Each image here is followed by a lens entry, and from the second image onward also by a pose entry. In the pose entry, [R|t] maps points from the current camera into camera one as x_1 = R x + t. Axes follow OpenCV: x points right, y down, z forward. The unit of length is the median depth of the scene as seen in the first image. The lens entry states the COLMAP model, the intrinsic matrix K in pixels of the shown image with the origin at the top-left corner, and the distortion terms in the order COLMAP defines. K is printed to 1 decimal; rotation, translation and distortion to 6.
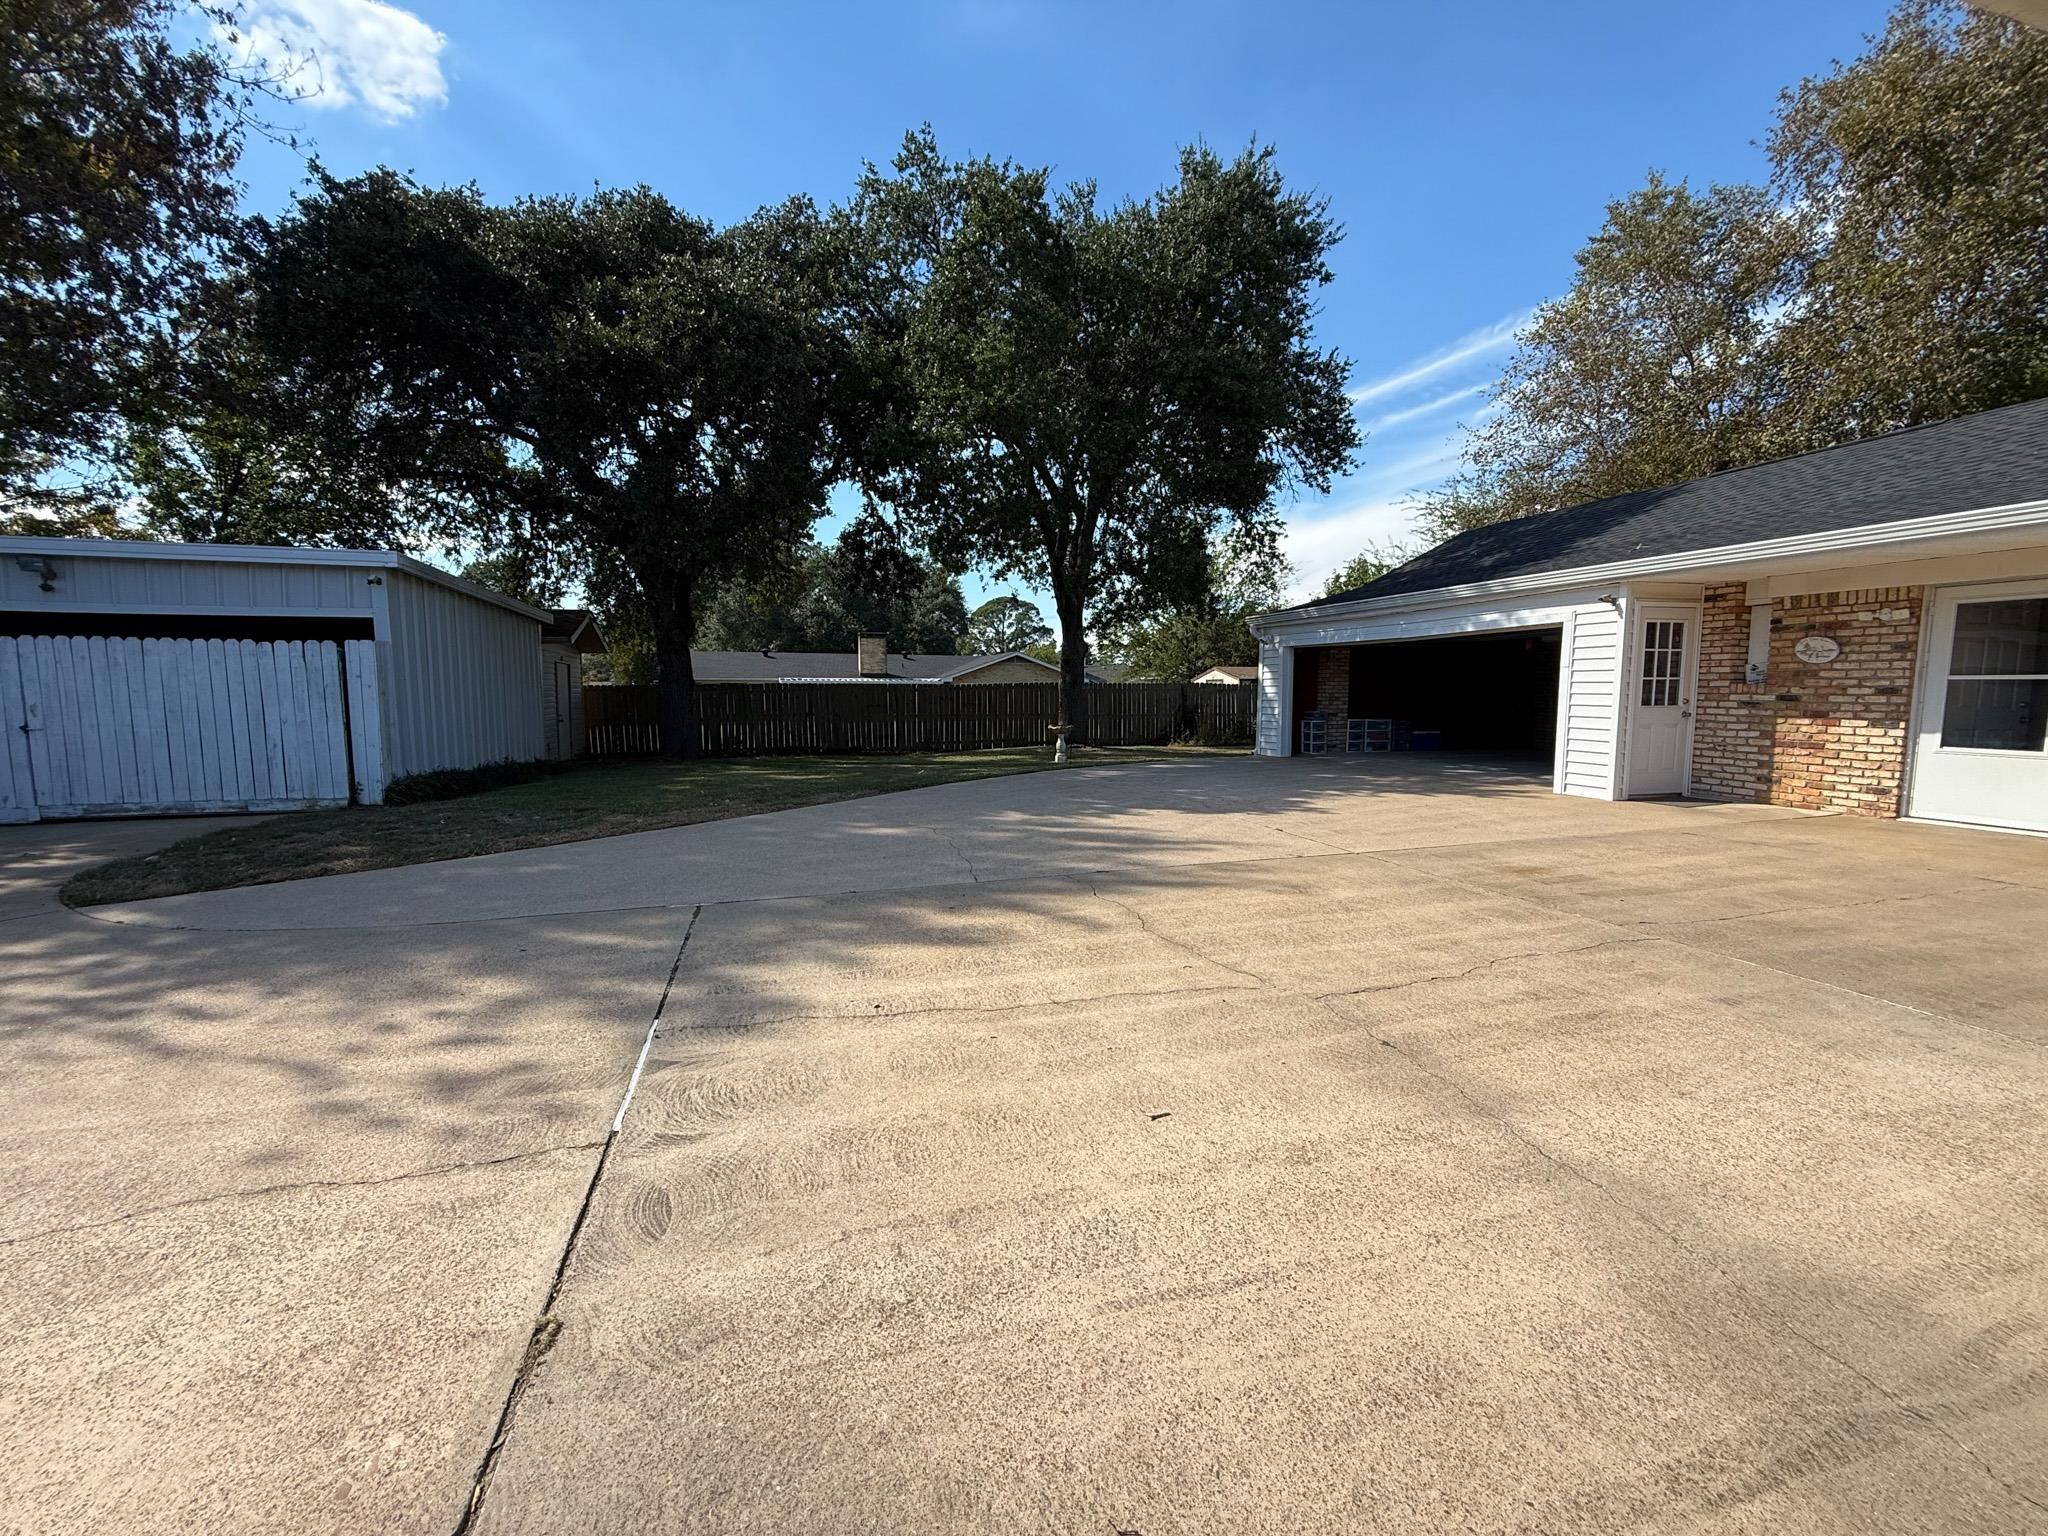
lens RADIAL K [[821.1, 0, 1024.0], [0, 821.1, 768.0], [0, 0, 1]] dist [0.000458, -0.000111]
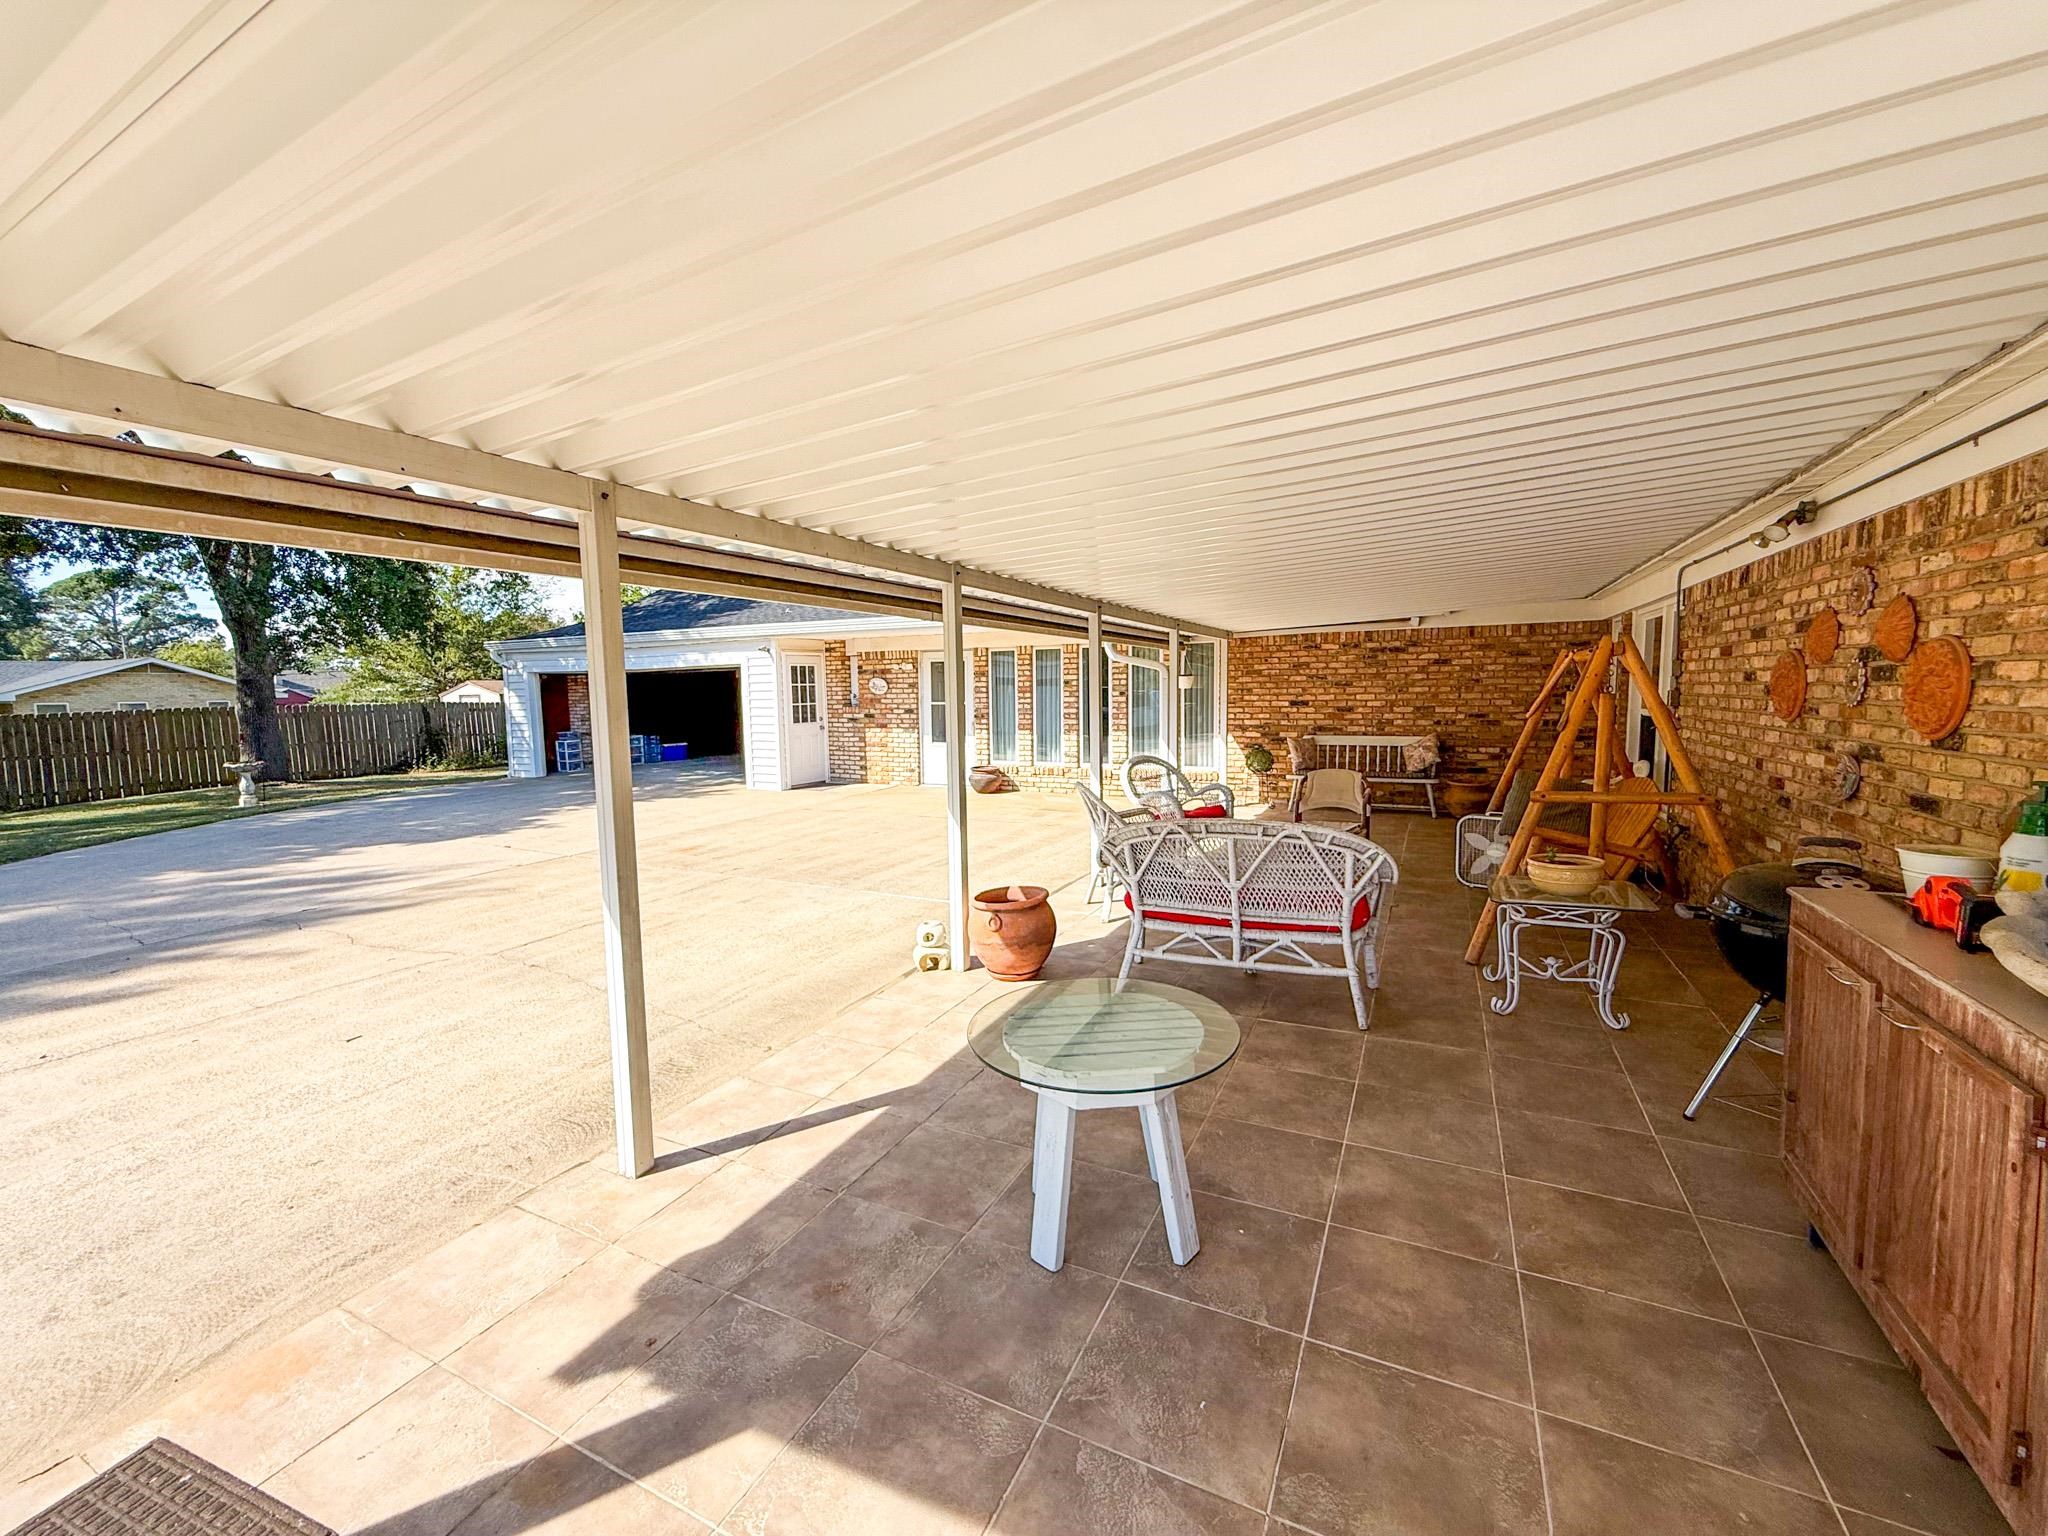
lens RADIAL K [[821.1, 0, 1024.0], [0, 821.1, 768.0], [0, 0, 1]] dist [0.000458, -0.000111]
pose [[0.693231, -0.083643, 0.715845, -0.007879], [0.086365, 0.995726, 0.032709, -0.010054], [-0.715522, 0.039149, 0.697492, -0.300471]]
